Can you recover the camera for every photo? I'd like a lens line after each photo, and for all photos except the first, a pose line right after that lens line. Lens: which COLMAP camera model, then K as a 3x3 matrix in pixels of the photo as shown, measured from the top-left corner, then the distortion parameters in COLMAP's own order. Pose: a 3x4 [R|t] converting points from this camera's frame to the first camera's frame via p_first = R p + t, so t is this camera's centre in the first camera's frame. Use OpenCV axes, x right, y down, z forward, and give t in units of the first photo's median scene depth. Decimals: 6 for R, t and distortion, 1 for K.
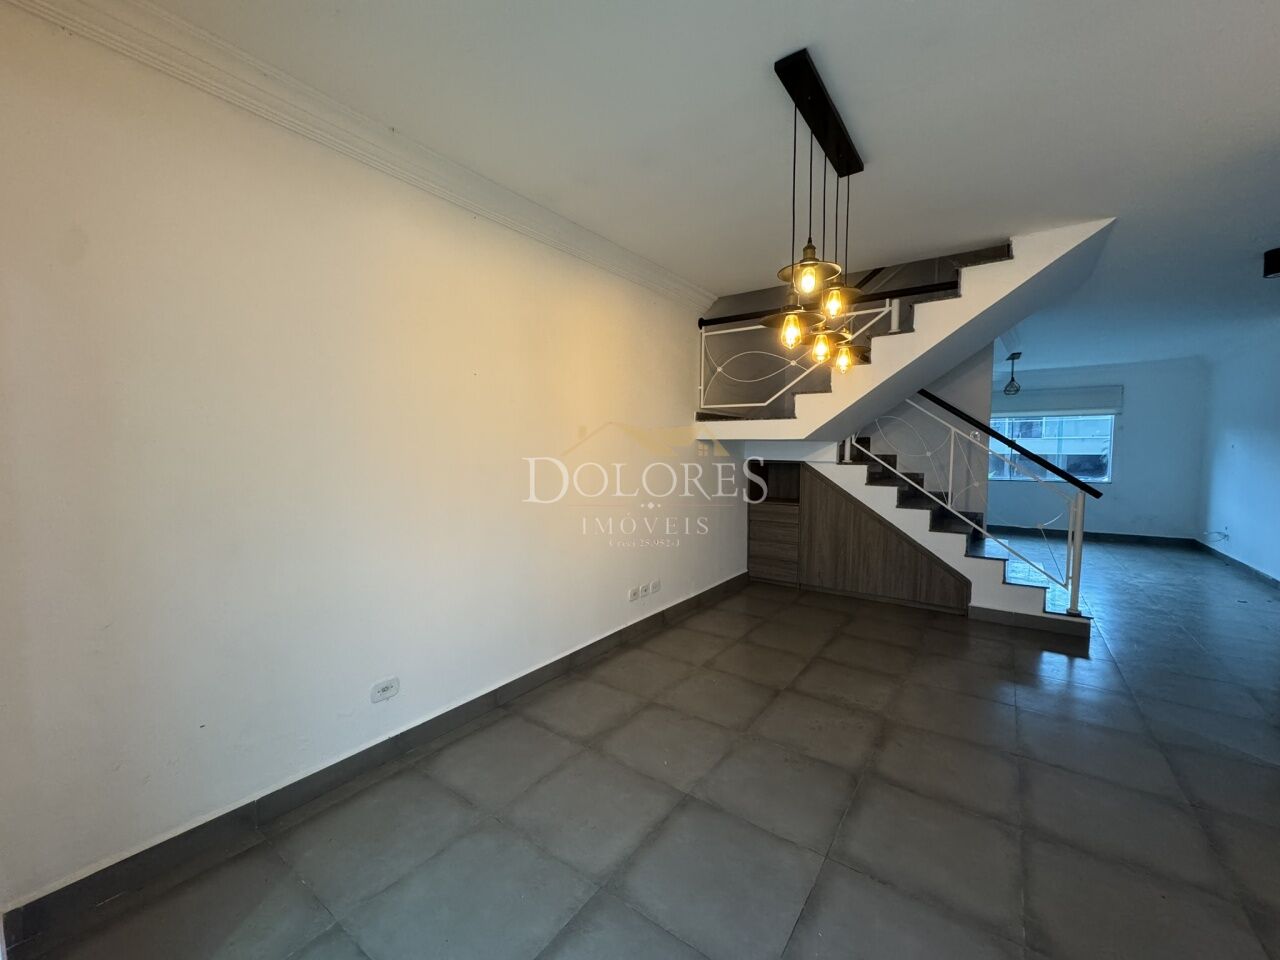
lens RADIAL K [[513.2, 0, 642.0], [0, 513.2, 475.7], [0, 0, 1]] dist [-0.007556, 0.001381]
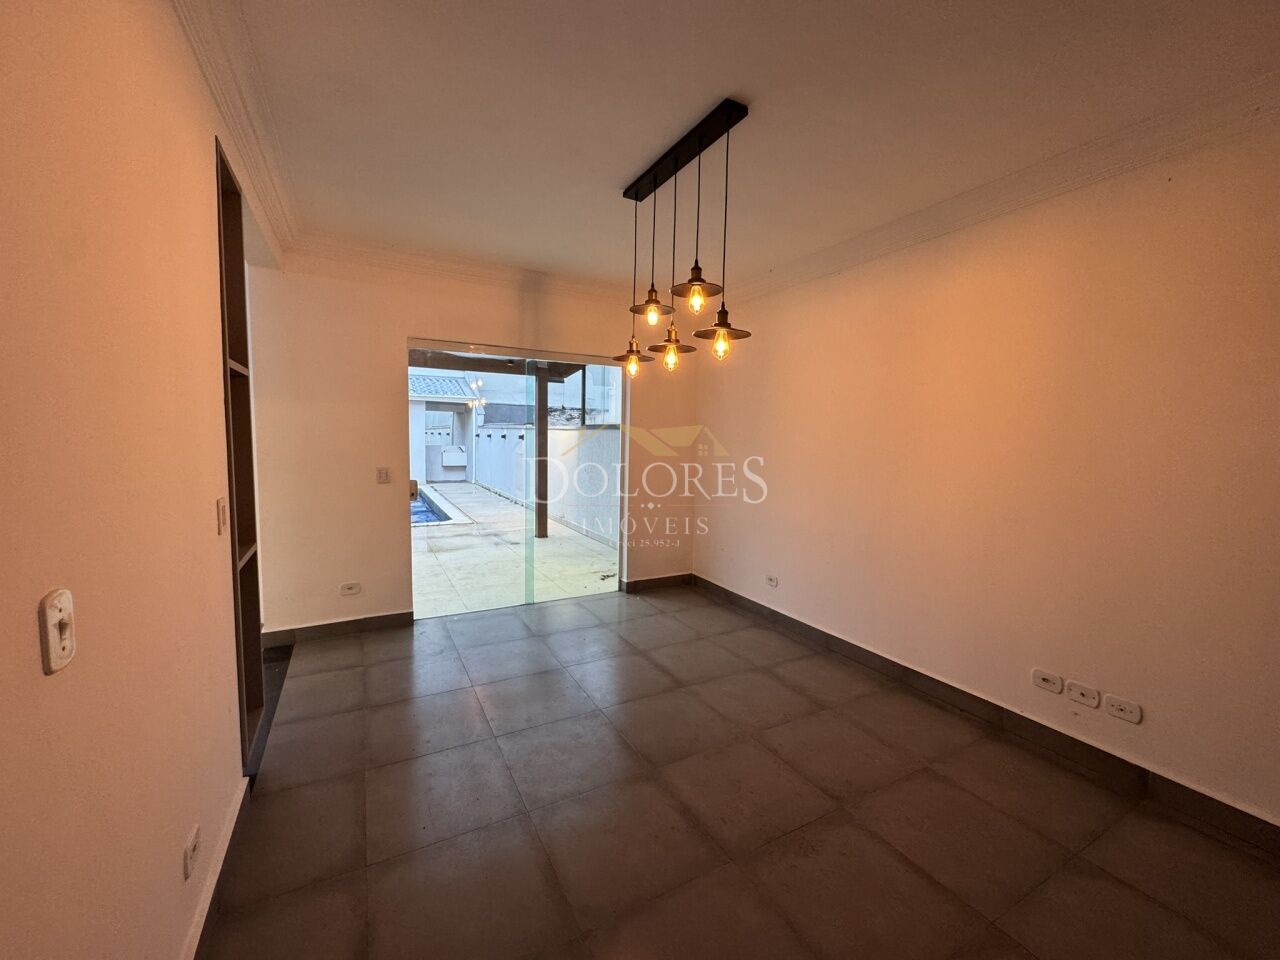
lens RADIAL K [[513.2, 0, 642.5], [0, 513.2, 481.2], [0, 0, 1]] dist [-0.007556, 0.001381]
pose [[-0.439390, 0.069095, -0.895635, 1.197688], [-0.059336, 0.992628, 0.105687, -0.089336], [0.896335, 0.099581, -0.432050, 1.239795]]
